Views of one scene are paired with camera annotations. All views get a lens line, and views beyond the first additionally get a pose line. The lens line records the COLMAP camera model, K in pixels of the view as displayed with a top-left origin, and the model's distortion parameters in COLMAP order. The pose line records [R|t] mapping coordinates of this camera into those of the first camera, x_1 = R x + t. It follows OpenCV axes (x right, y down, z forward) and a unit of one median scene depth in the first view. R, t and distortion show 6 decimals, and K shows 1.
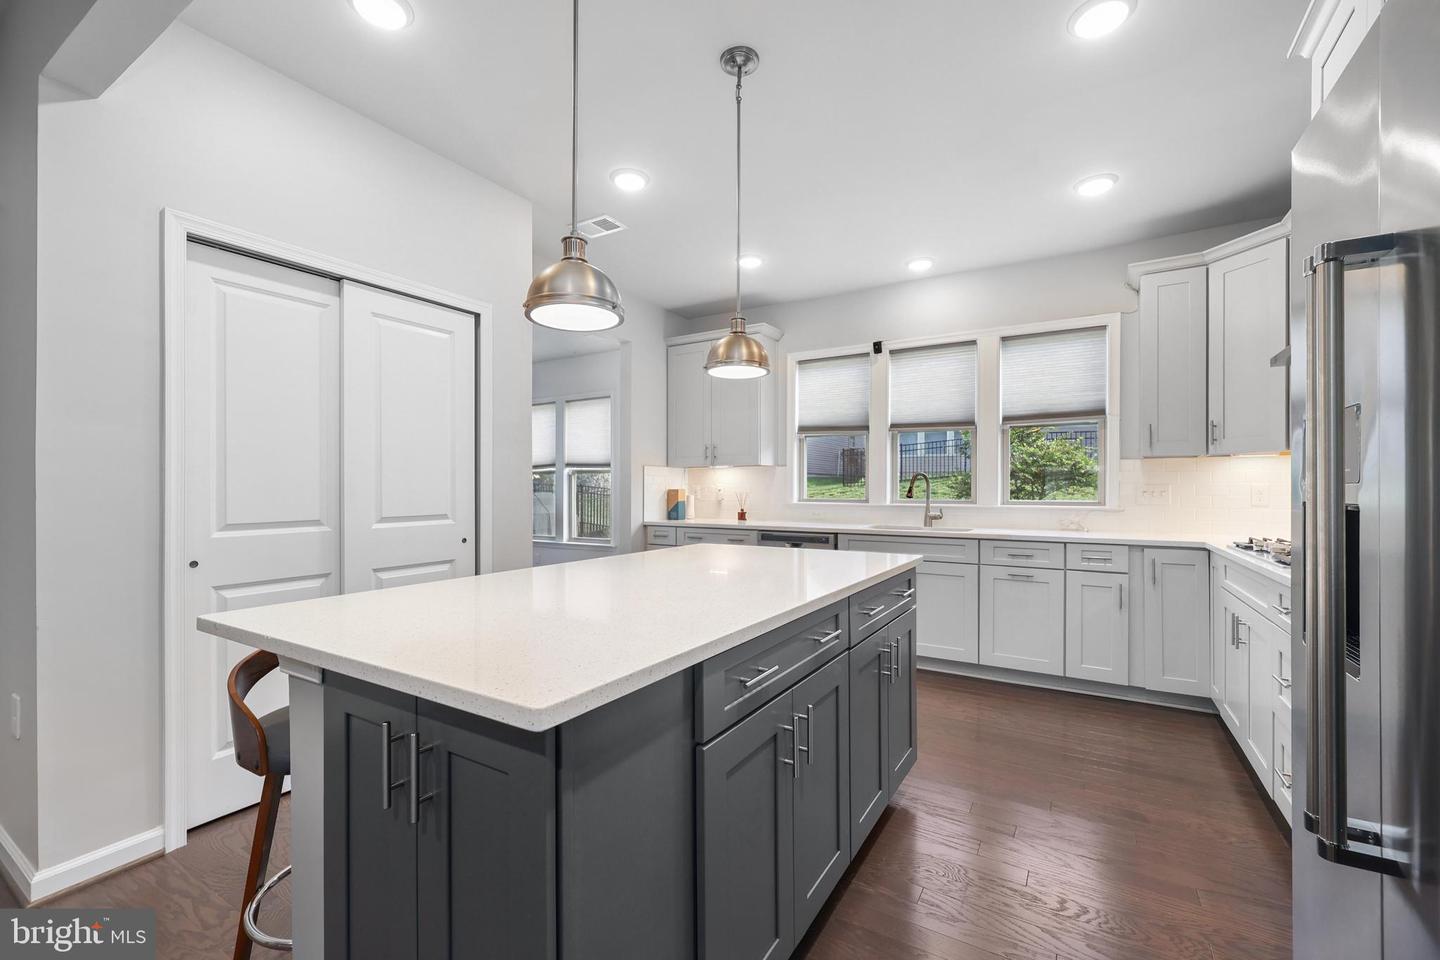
lens RADIAL K [[595.1, 0, 726.1], [0, 595.1, 488.1], [0, 0, 1]] dist [0.010361, -0.001126]
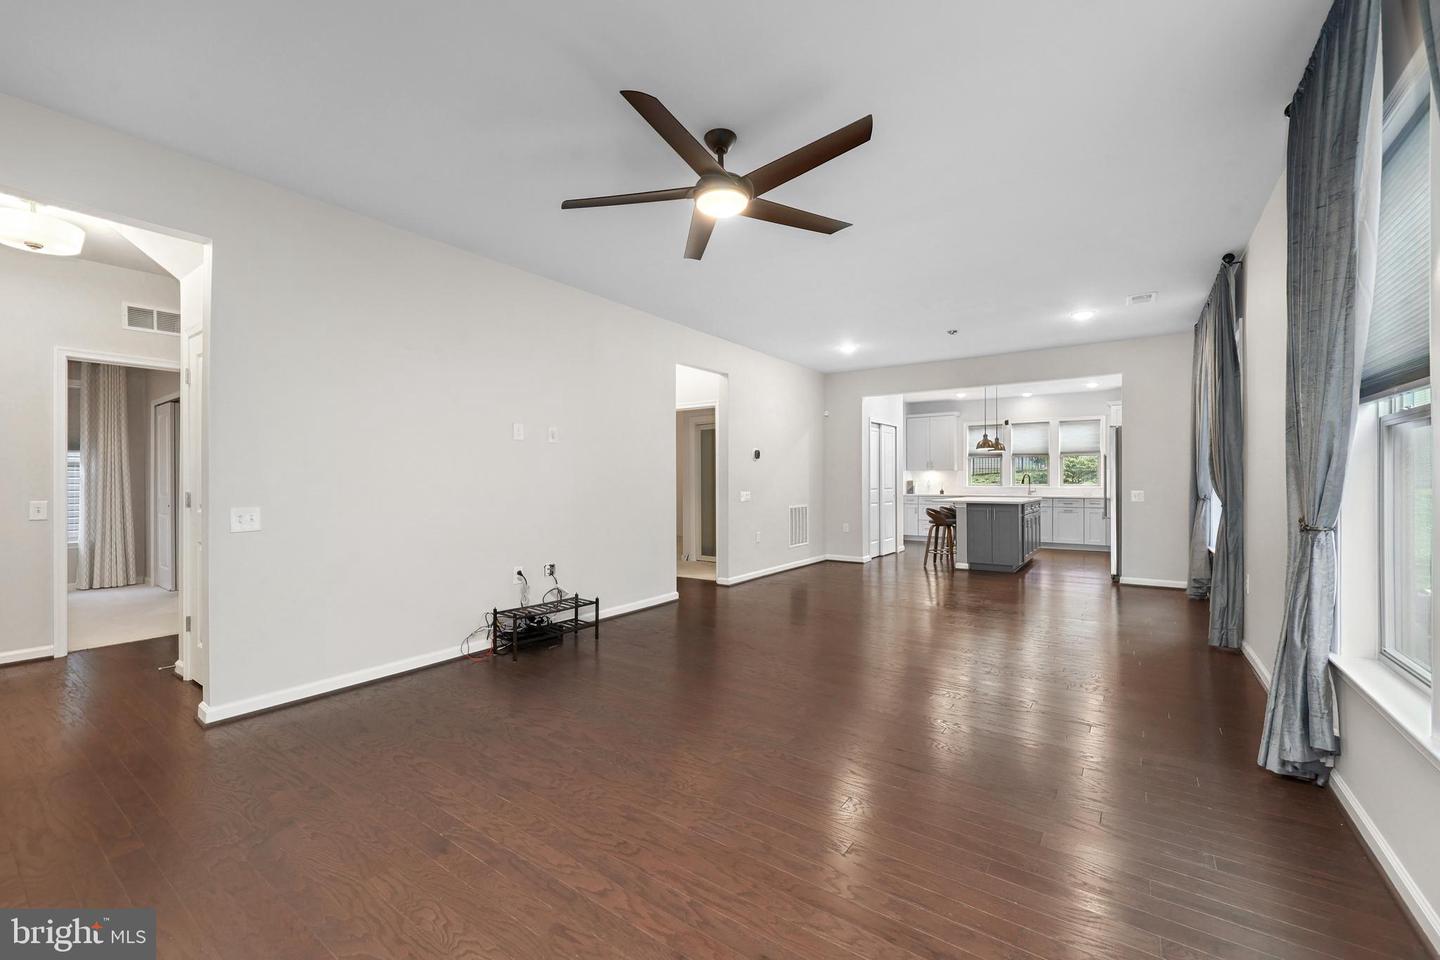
lens RADIAL K [[595.1, 0, 718.4], [0, 595.1, 473.9], [0, 0, 1]] dist [0.010361, -0.001126]
pose [[0.998228, -0.002262, -0.059464, -0.800299], [0.001672, 0.999949, -0.009970, -0.001733], [0.059484, 0.009853, 0.998181, -1.550050]]
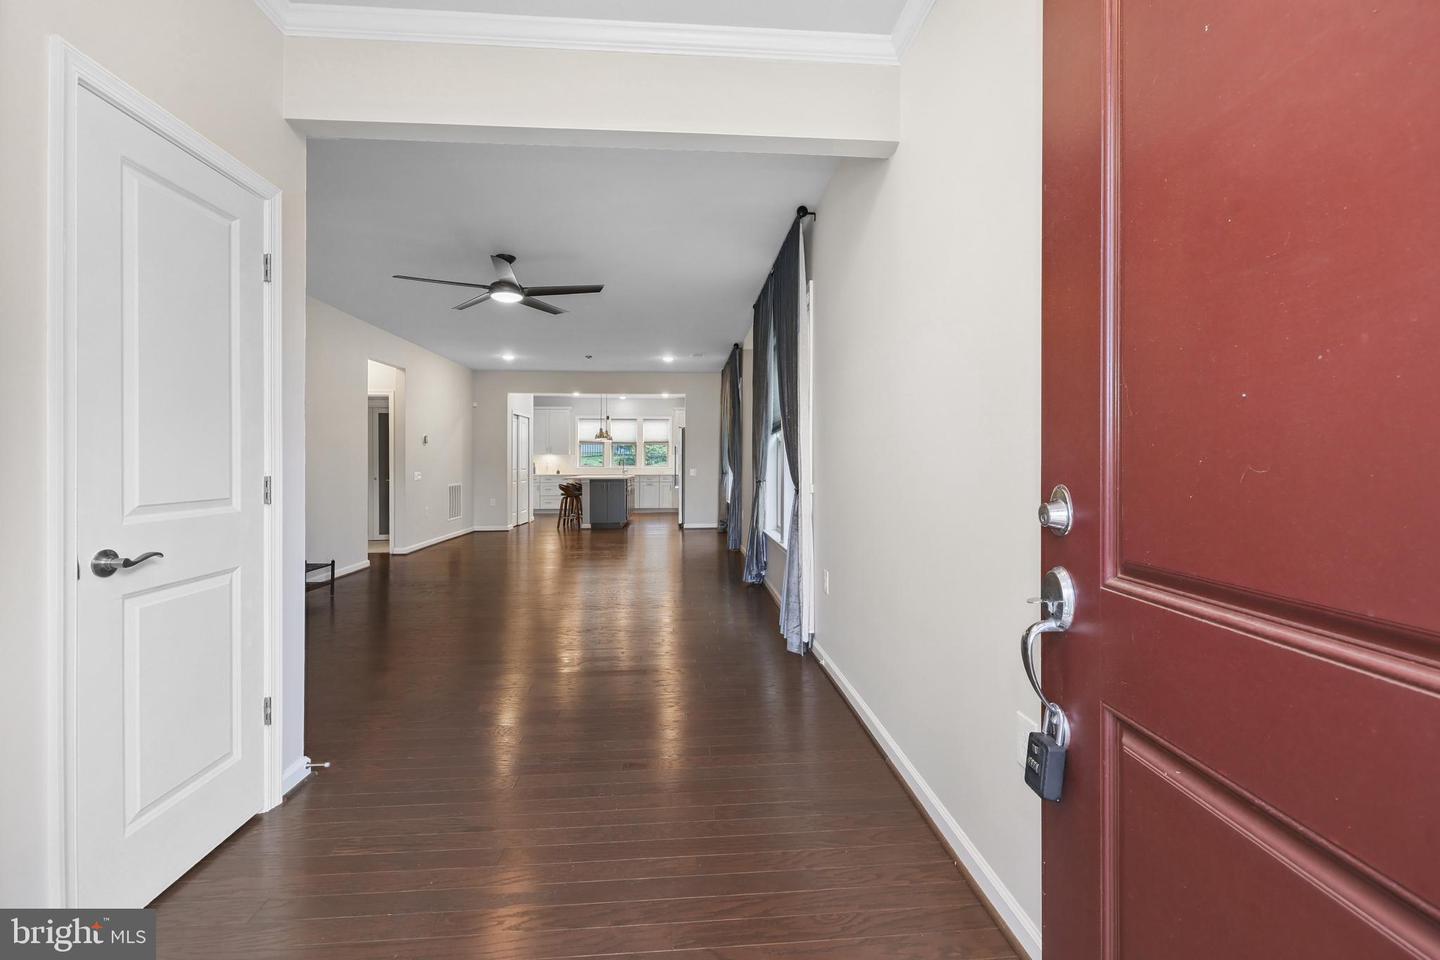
lens RADIAL K [[595.1, 0, 728.1], [0, 595.1, 467.5], [0, 0, 1]] dist [0.010361, -0.001126]
pose [[0.808918, -0.005712, 0.587893, -1.113348], [0.000091, 0.999954, 0.009590, -0.001171], [-0.587921, -0.007704, 0.808882, -1.979033]]
